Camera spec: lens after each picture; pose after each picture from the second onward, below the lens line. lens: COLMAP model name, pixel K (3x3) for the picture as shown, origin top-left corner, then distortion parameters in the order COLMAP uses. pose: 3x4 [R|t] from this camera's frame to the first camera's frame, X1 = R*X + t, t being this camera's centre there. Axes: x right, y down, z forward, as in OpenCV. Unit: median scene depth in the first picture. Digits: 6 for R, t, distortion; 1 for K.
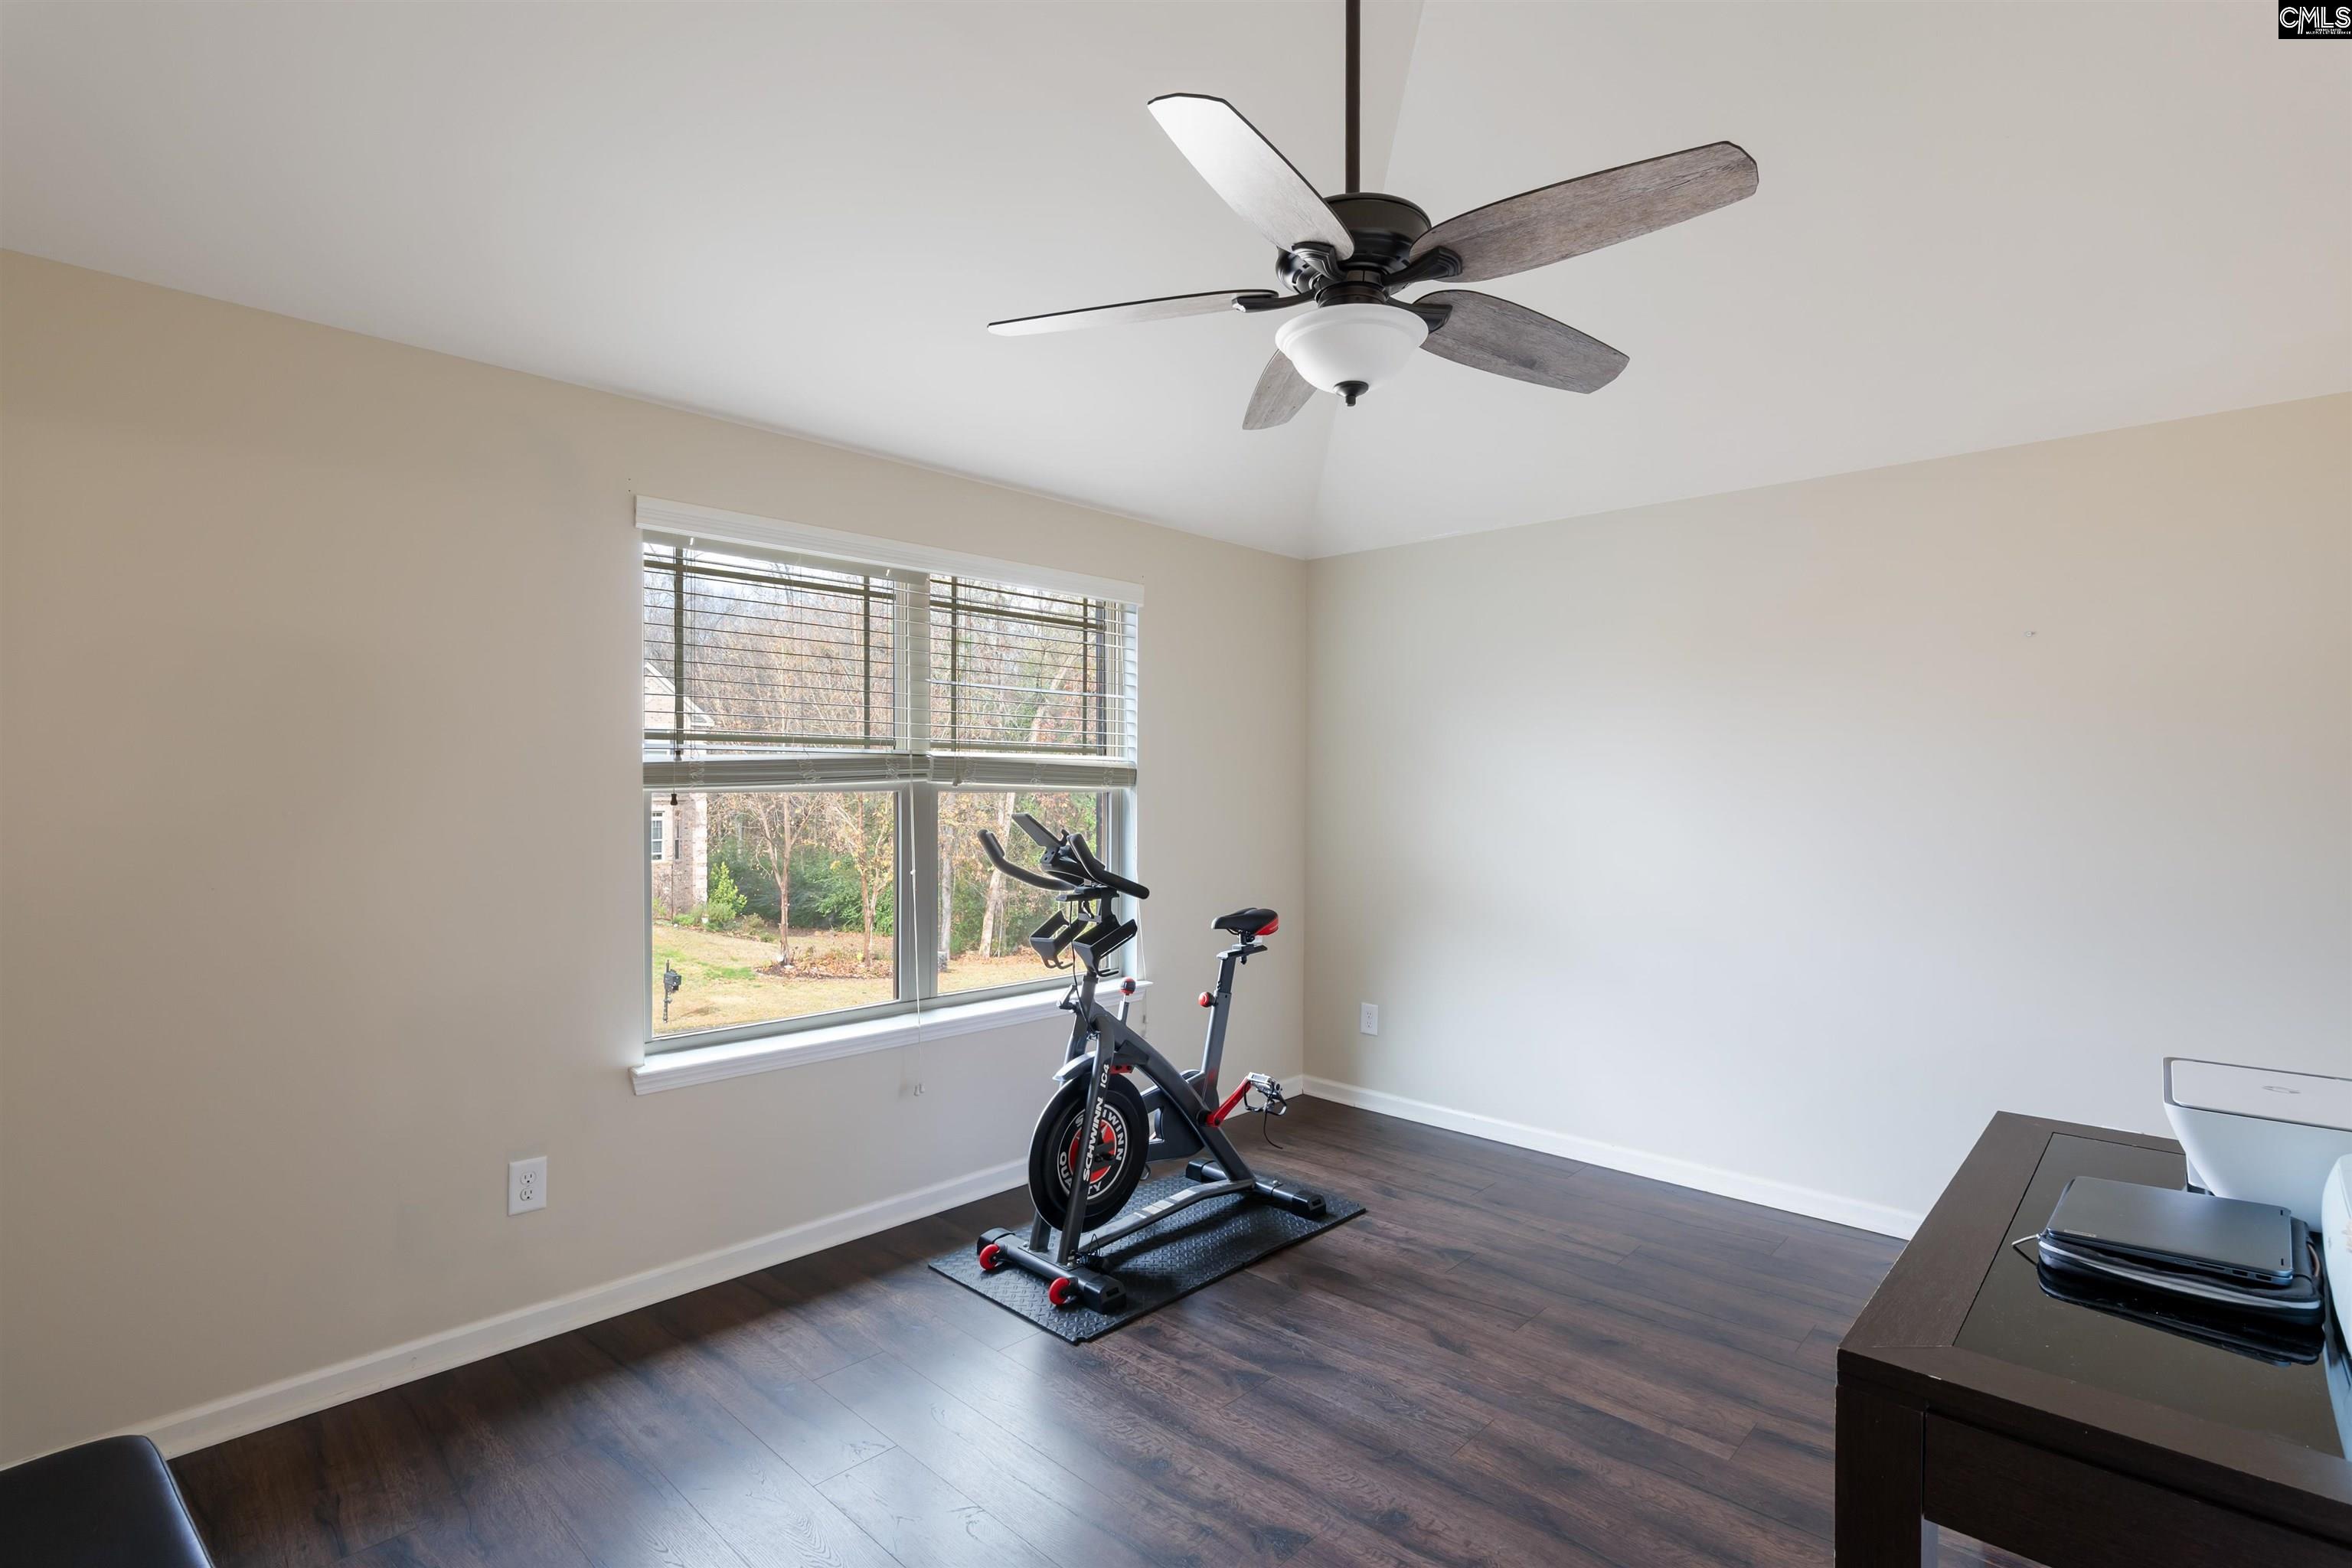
lens RADIAL K [[1107.3, 0, 1172.5], [0, 1107.3, 780.2], [0, 0, 1]] dist [-0.022476, 0.006280]
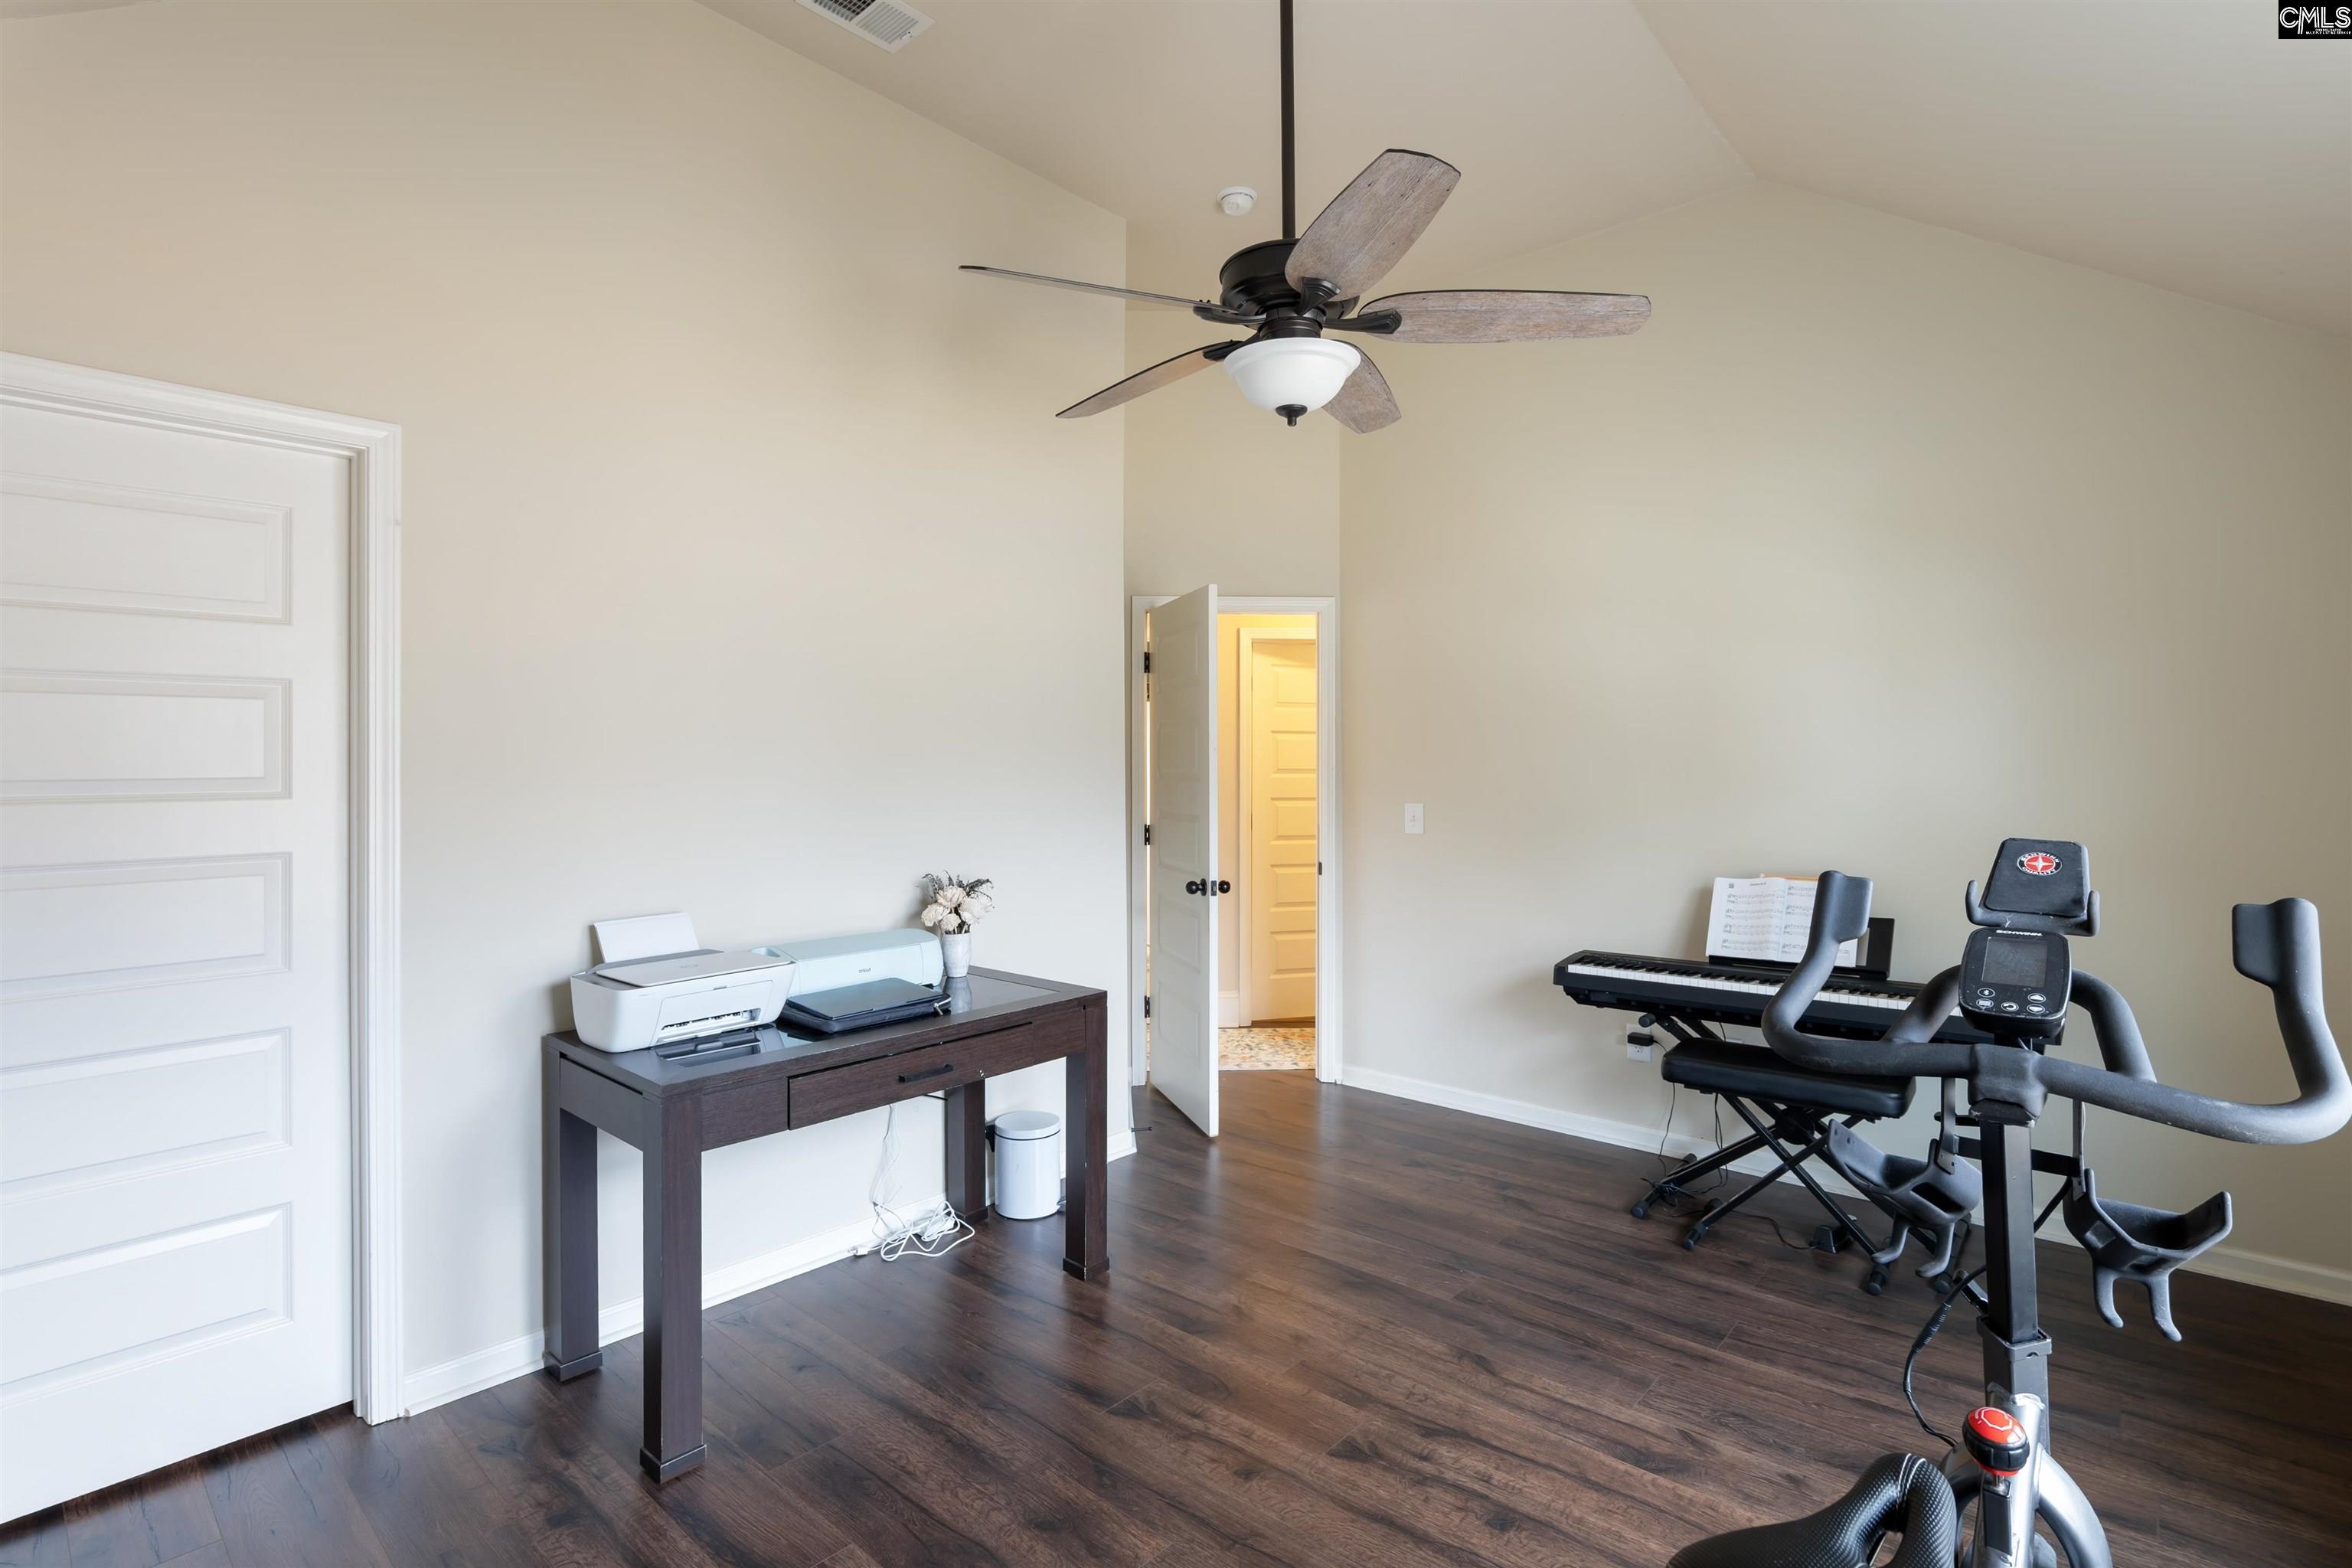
lens RADIAL K [[1107.3, 0, 1178.6], [0, 1107.3, 778.1], [0, 0, 1]] dist [-0.022476, 0.006280]
pose [[-0.999312, -0.003715, -0.036899, 0.307262], [-0.003594, 0.999988, -0.003337, 0.018306], [0.036911, -0.003202, -0.999313, 2.030585]]
